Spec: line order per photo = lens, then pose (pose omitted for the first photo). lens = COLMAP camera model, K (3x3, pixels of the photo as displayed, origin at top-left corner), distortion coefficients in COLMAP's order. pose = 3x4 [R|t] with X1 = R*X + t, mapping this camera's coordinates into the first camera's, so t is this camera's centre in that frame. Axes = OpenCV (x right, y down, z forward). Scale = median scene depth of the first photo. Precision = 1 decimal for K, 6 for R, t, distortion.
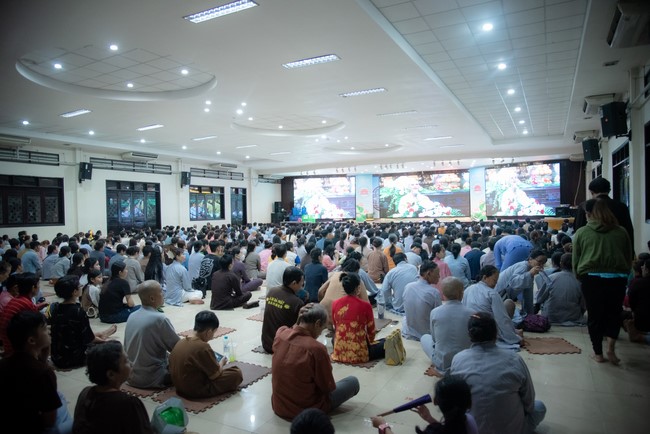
lens RADIAL K [[459.1, 0, 329.6], [0, 459.1, 214.7], [0, 0, 1]] dist [-0.111230, 0.056592]
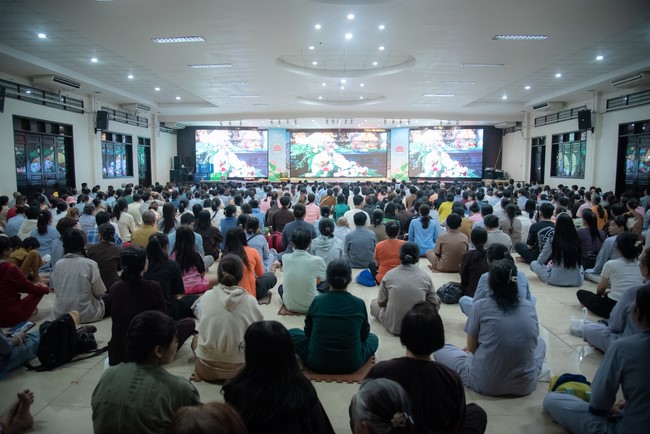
lens RADIAL K [[459.1, 0, 337.6], [0, 459.1, 217.7], [0, 0, 1]] dist [-0.111230, 0.056592]
pose [[0.892222, -0.026027, 0.450847, -0.254543], [-0.016714, 0.995751, 0.090560, 0.004009], [-0.451289, -0.088335, 0.887995, 0.147731]]
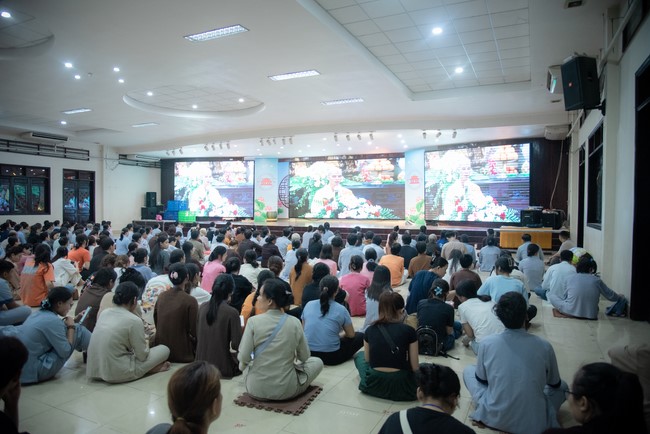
lens RADIAL K [[459.1, 0, 323.1], [0, 459.1, 221.1], [0, 0, 1]] dist [-0.111230, 0.056592]
pose [[0.999409, 0.028808, 0.018768, 0.171788], [-0.029160, 0.999398, 0.018813, -0.003532], [-0.018215, -0.019349, 0.999647, 0.293869]]
